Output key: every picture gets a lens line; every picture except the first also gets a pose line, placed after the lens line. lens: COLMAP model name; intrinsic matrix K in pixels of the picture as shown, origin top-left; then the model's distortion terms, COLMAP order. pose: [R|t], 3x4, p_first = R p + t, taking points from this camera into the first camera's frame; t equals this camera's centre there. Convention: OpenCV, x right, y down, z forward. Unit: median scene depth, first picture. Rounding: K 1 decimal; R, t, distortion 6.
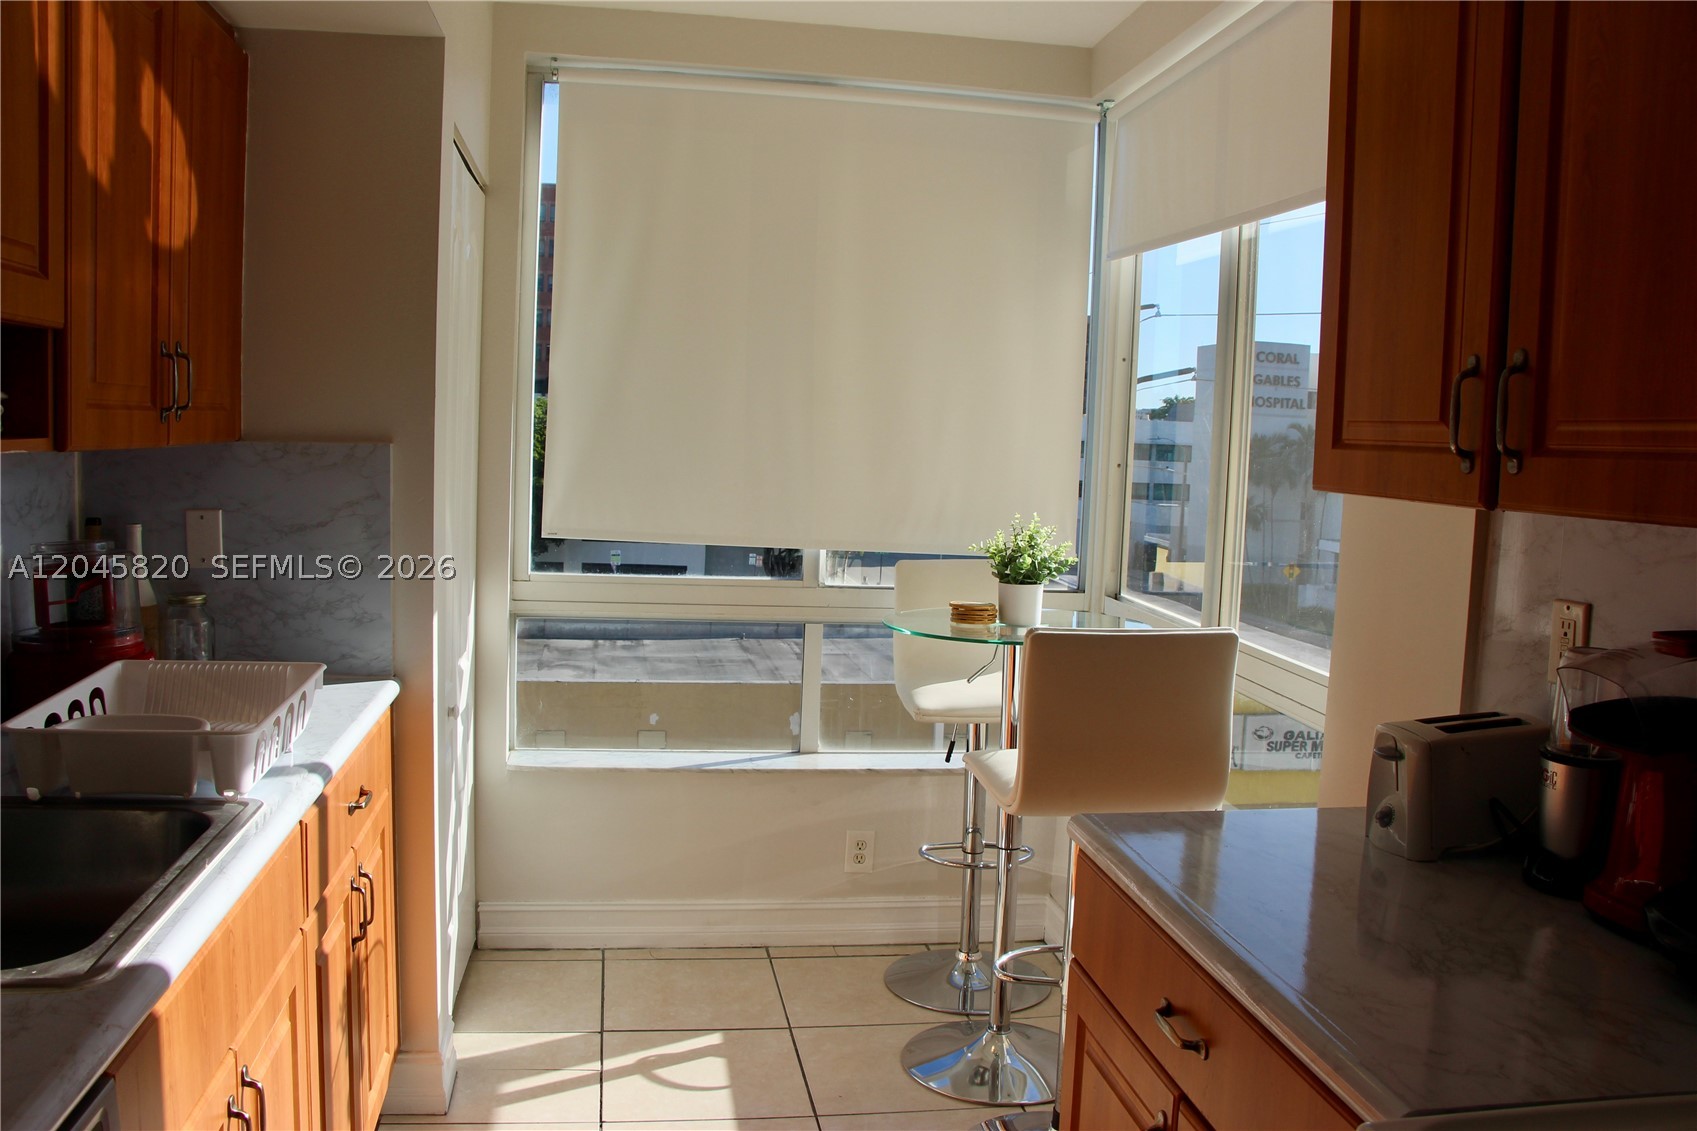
lens RADIAL K [[1379.7, 0, 848.5], [0, 1379.7, 565.5], [0, 0, 1]] dist [-0.185602, 0.148339]
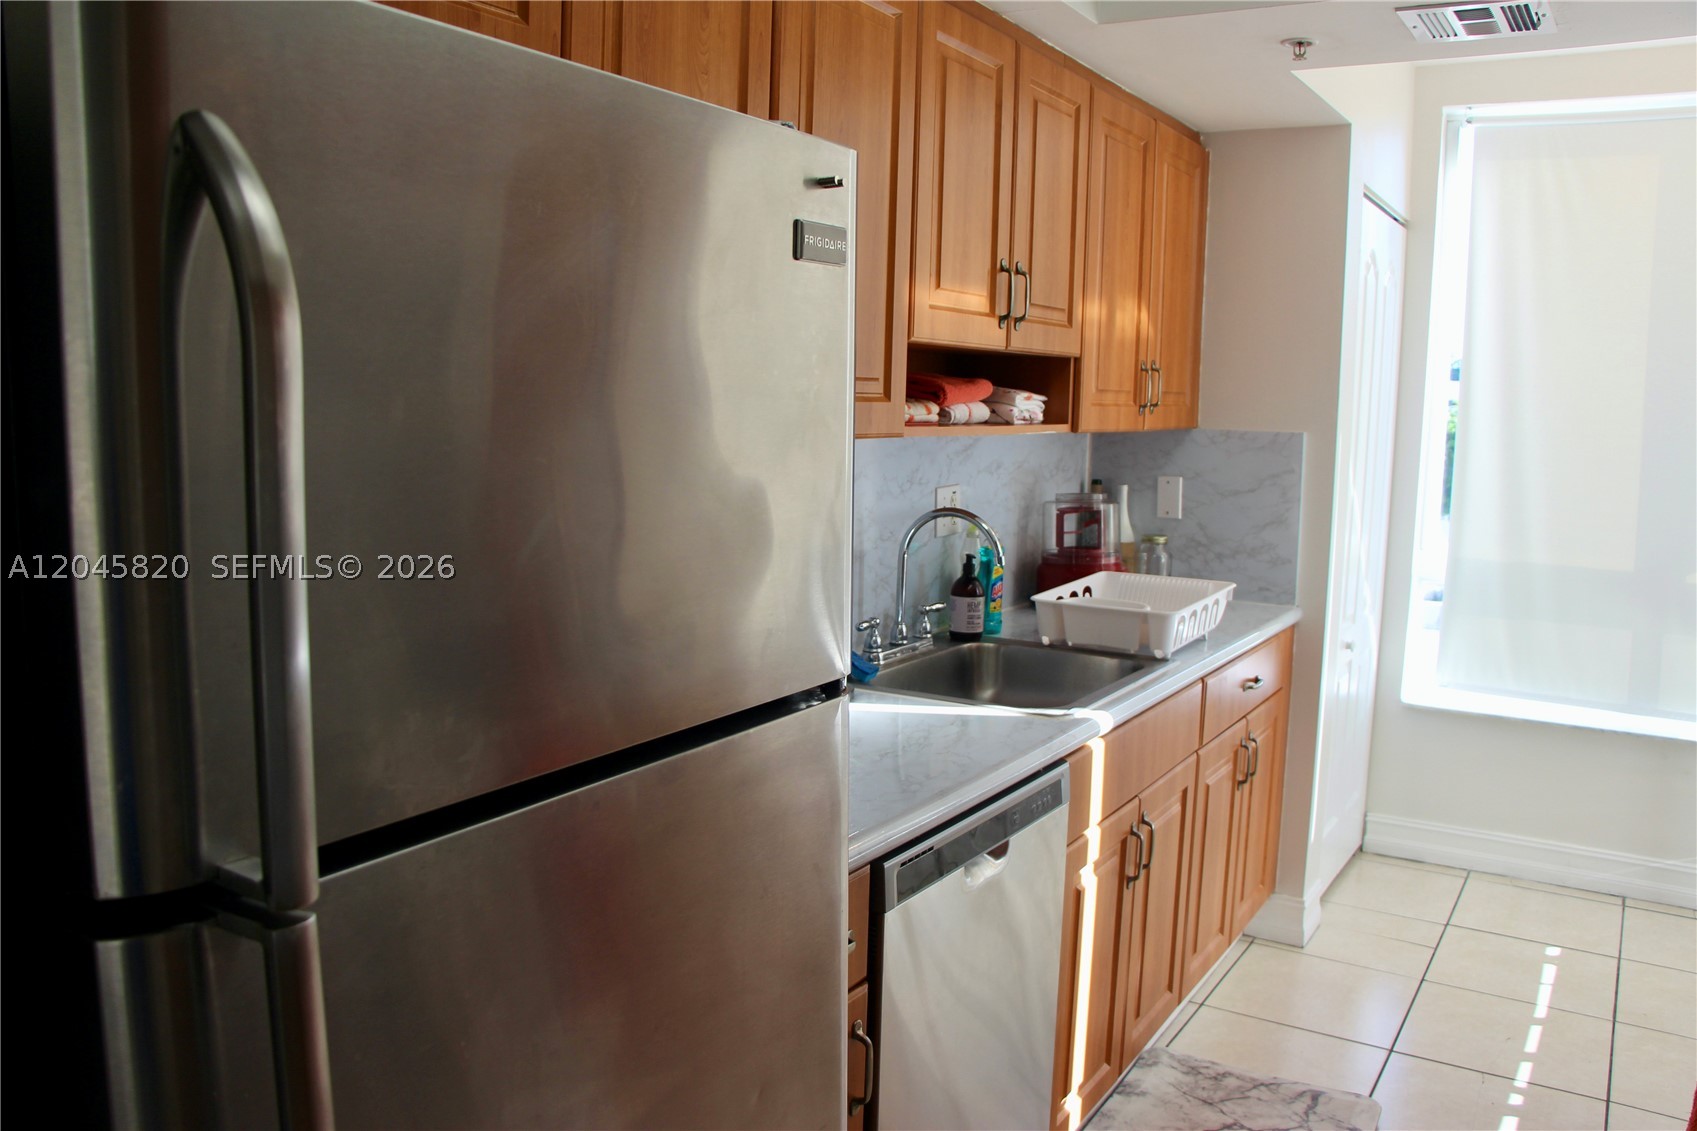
lens RADIAL K [[1379.7, 0, 848.5], [0, 1379.7, 565.5], [0, 0, 1]] dist [-0.185602, 0.148339]
pose [[0.754396, 0.064893, -0.653204, 0.245318], [-0.060621, 0.997736, 0.029109, 0.035534], [0.653614, 0.017638, 0.756622, -0.369921]]
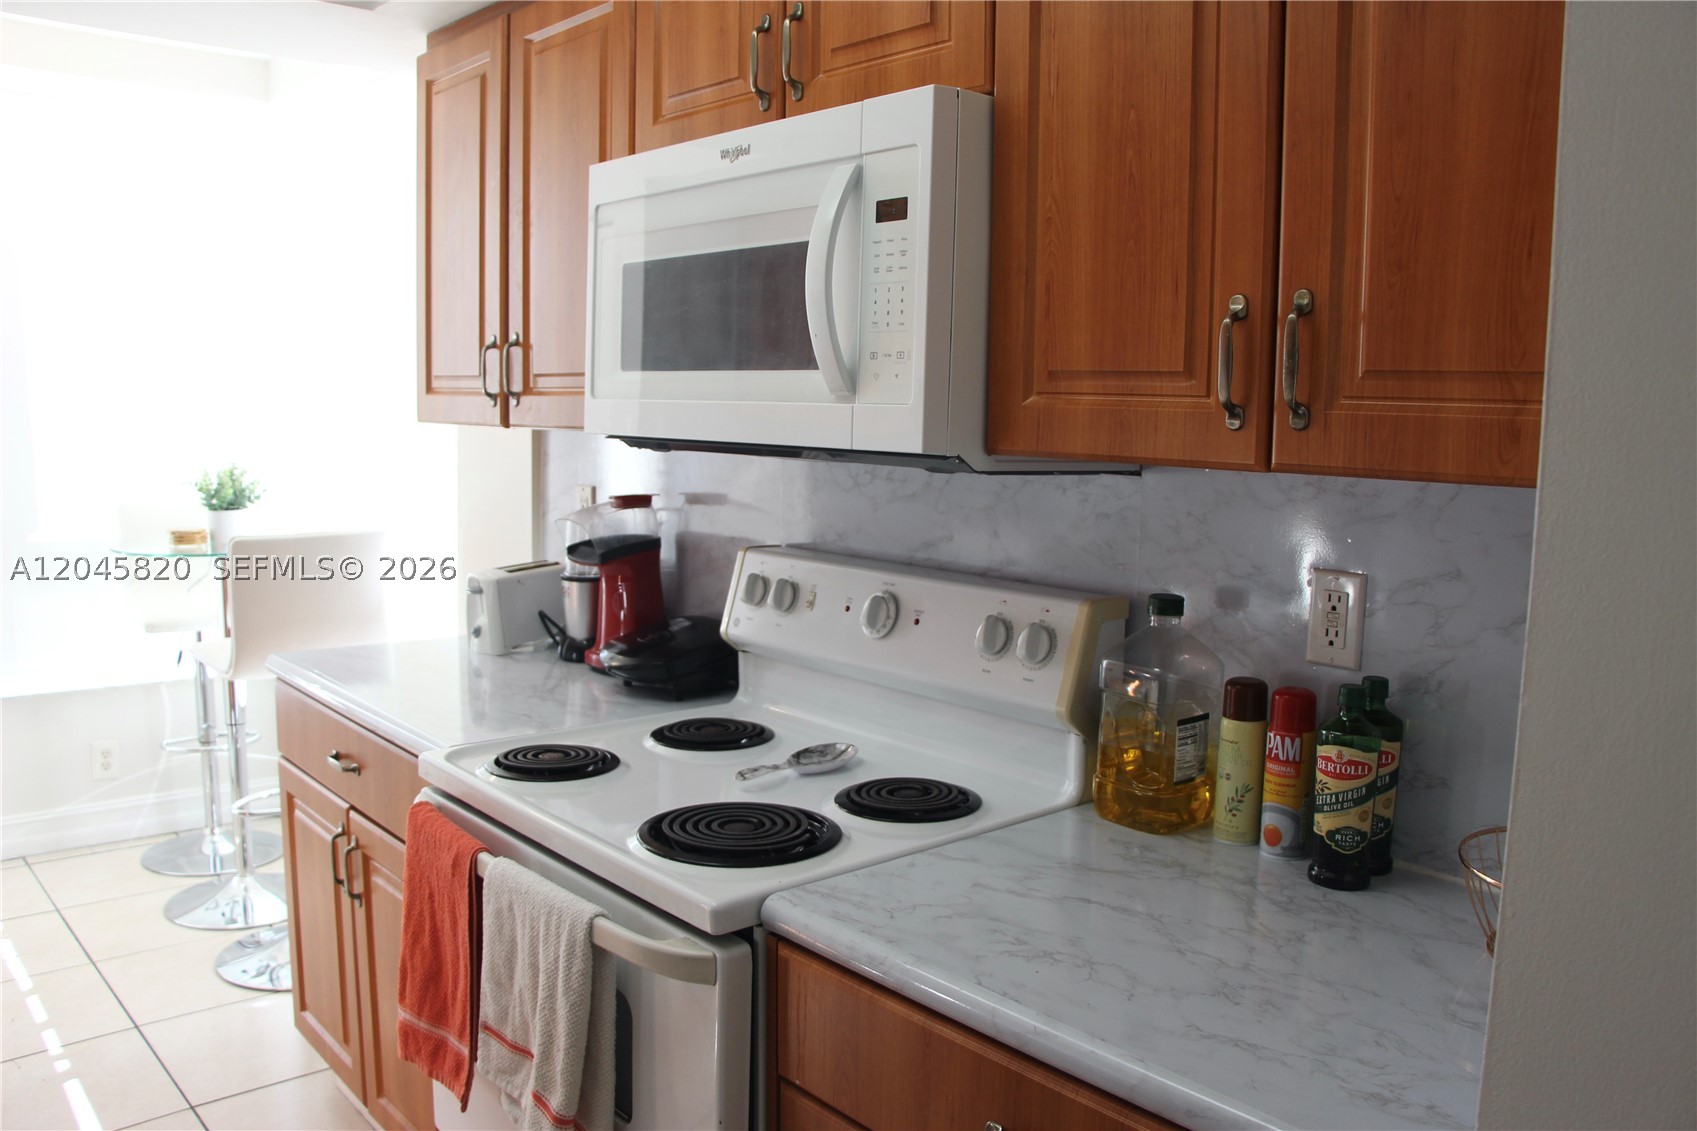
lens RADIAL K [[1379.7, 0, 848.5], [0, 1379.7, 565.5], [0, 0, 1]] dist [-0.185602, 0.148339]
pose [[0.852487, -0.080354, 0.516535, -0.031200], [0.059753, 0.996617, 0.056420, 0.039014], [-0.519322, -0.017233, 0.854405, -0.452973]]
